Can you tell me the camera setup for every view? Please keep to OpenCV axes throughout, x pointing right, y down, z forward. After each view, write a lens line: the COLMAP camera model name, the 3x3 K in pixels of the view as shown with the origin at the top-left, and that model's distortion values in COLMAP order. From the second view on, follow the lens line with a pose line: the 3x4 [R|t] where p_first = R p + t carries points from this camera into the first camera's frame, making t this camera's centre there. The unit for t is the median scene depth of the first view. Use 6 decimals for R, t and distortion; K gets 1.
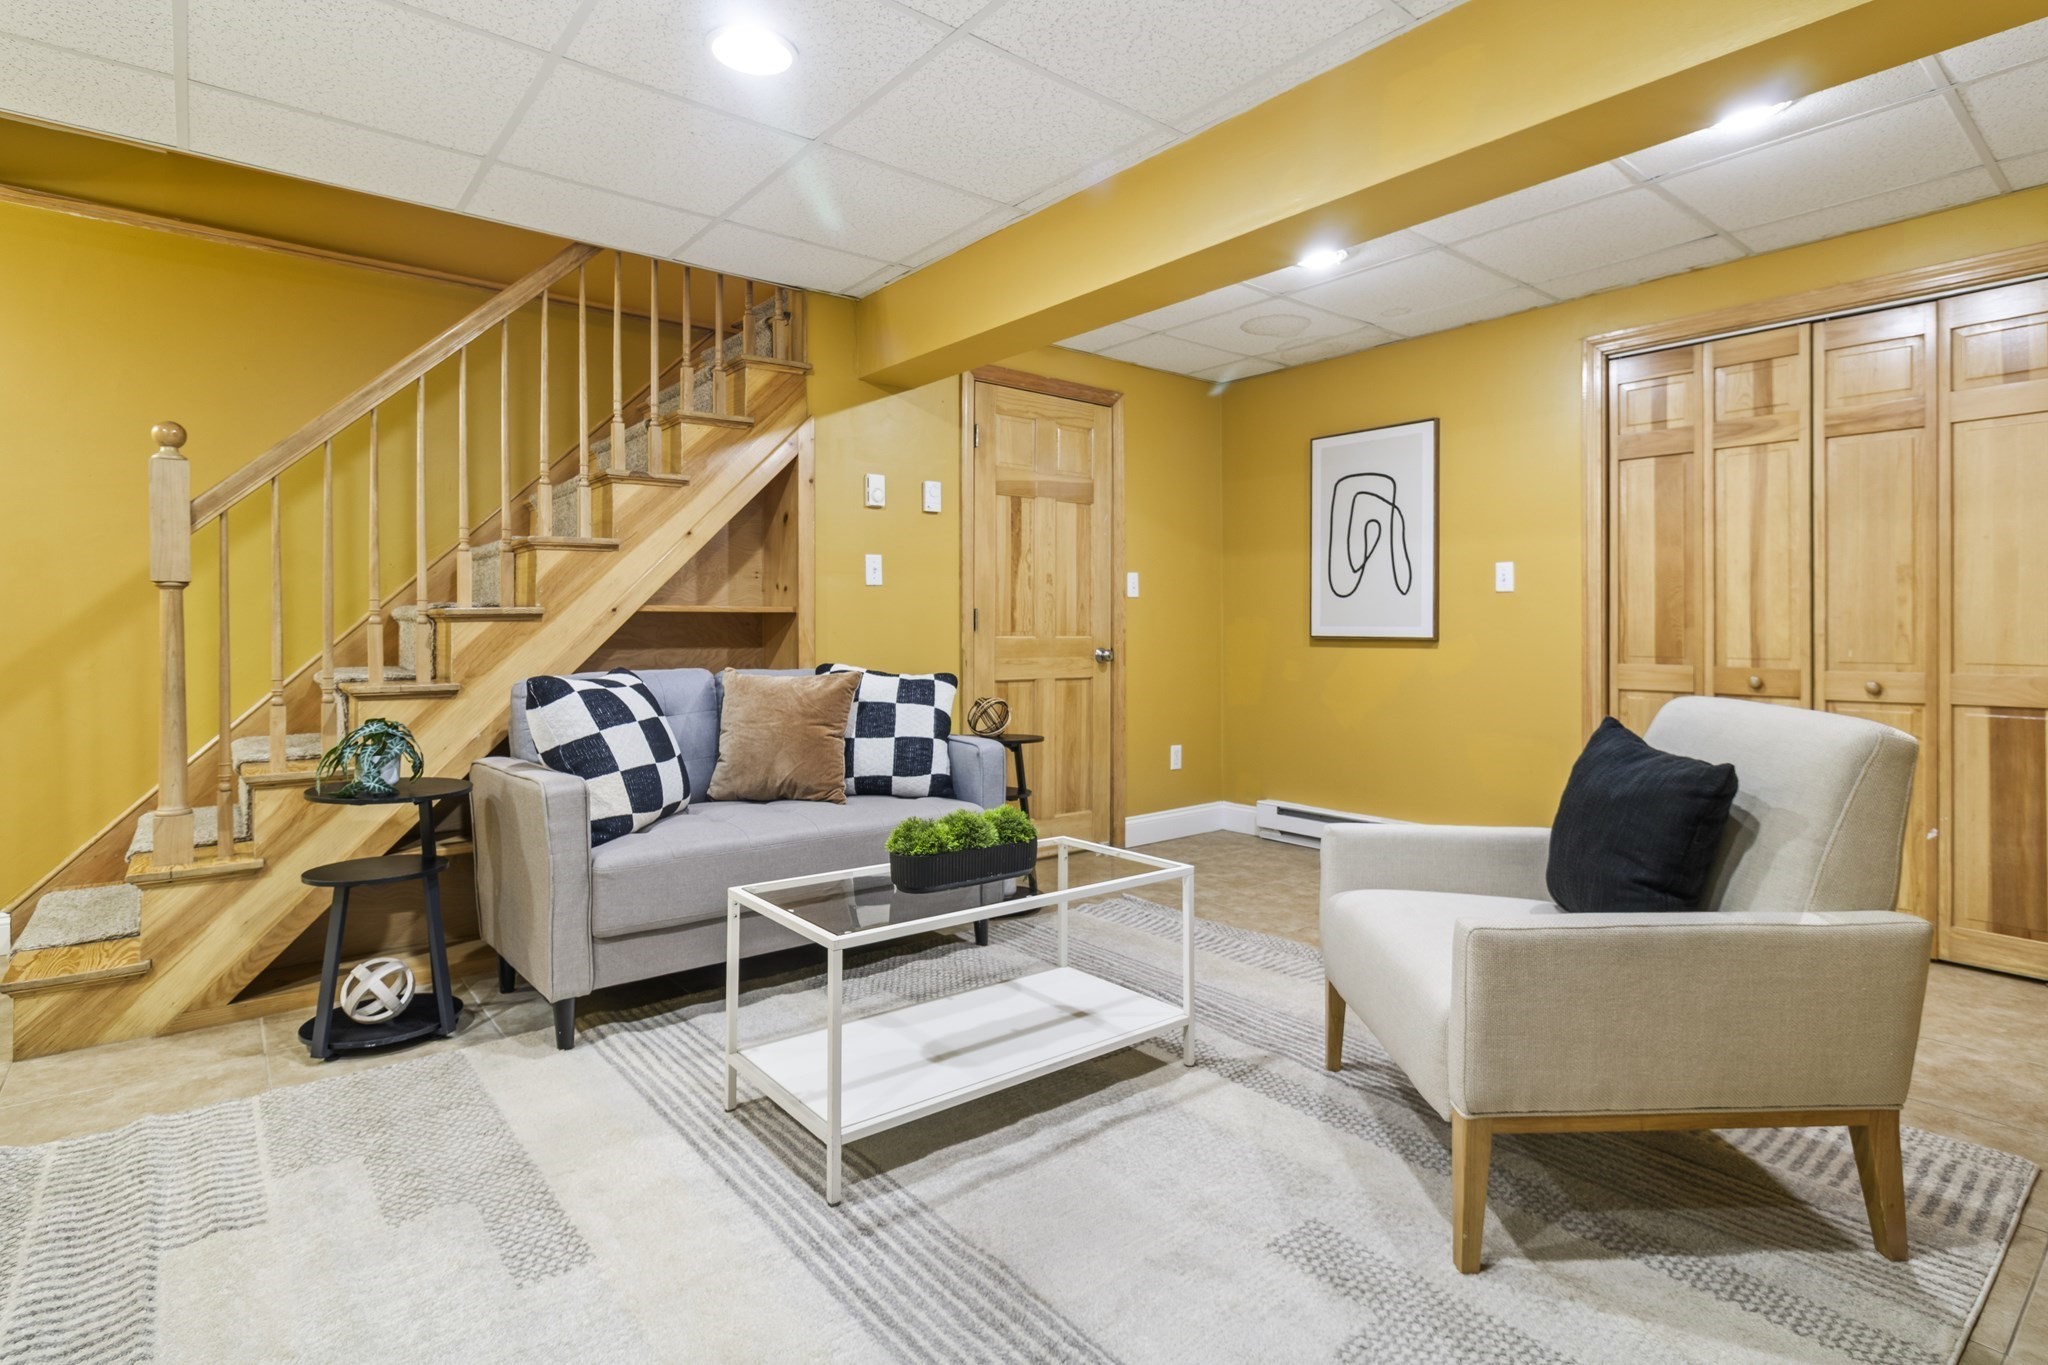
lens RADIAL K [[1005.8, 0, 1025.5], [0, 1005.8, 632.8], [0, 0, 1]] dist [-0.005605, -0.000557]
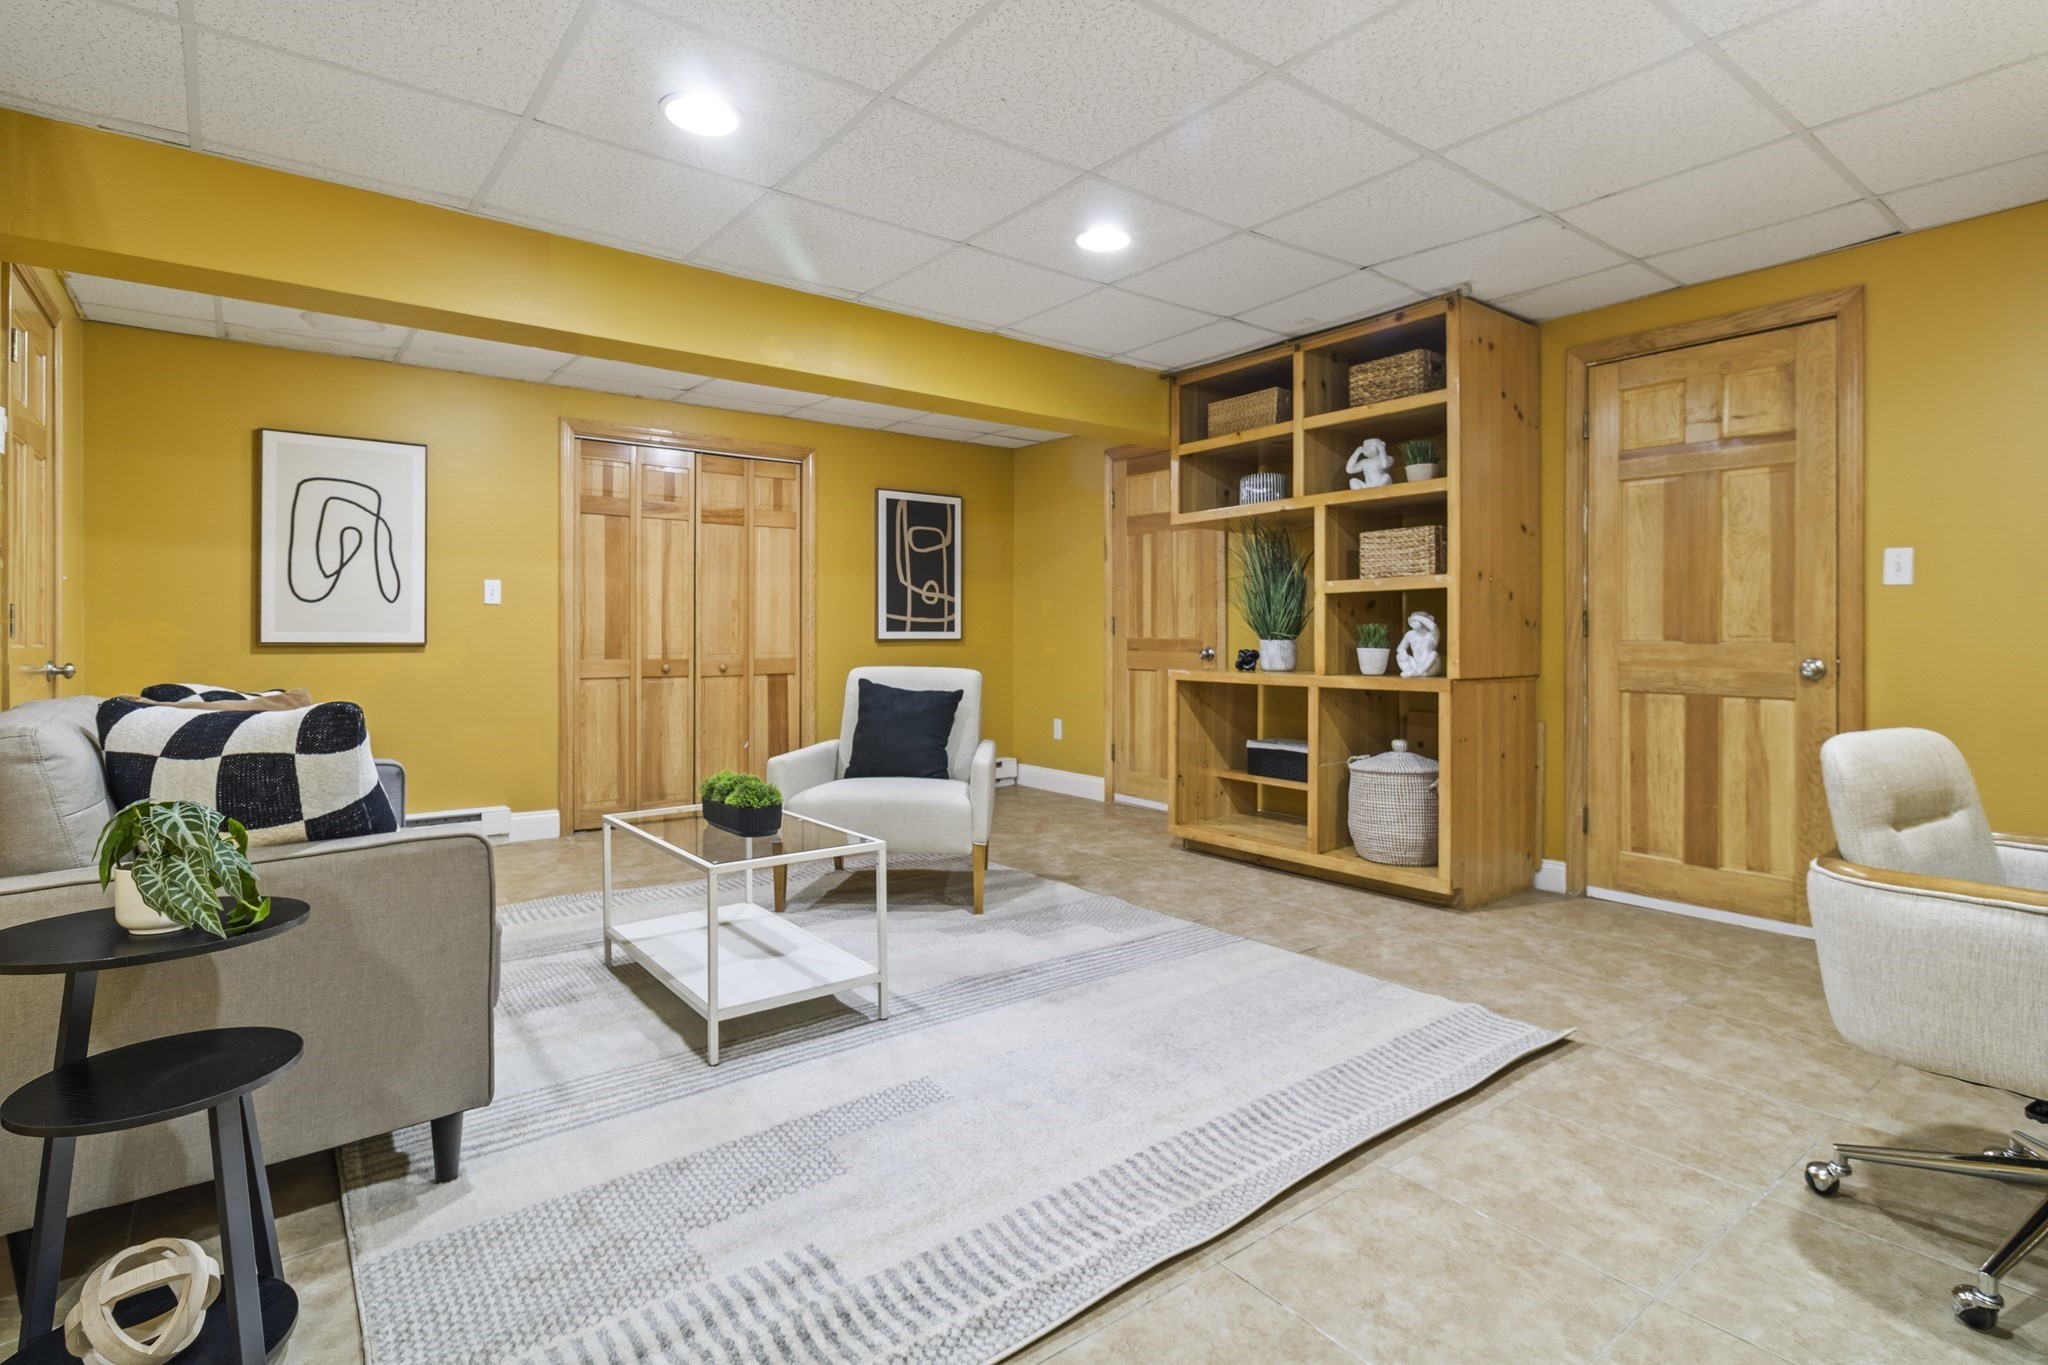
lens RADIAL K [[1005.8, 0, 1042.9], [0, 1005.8, 637.8], [0, 0, 1]] dist [-0.005605, -0.000557]
pose [[0.015941, -0.002821, 0.999869, -0.846039], [0.003650, 0.999990, 0.002763, -0.001366], [-0.999866, 0.003606, 0.015951, 0.369342]]
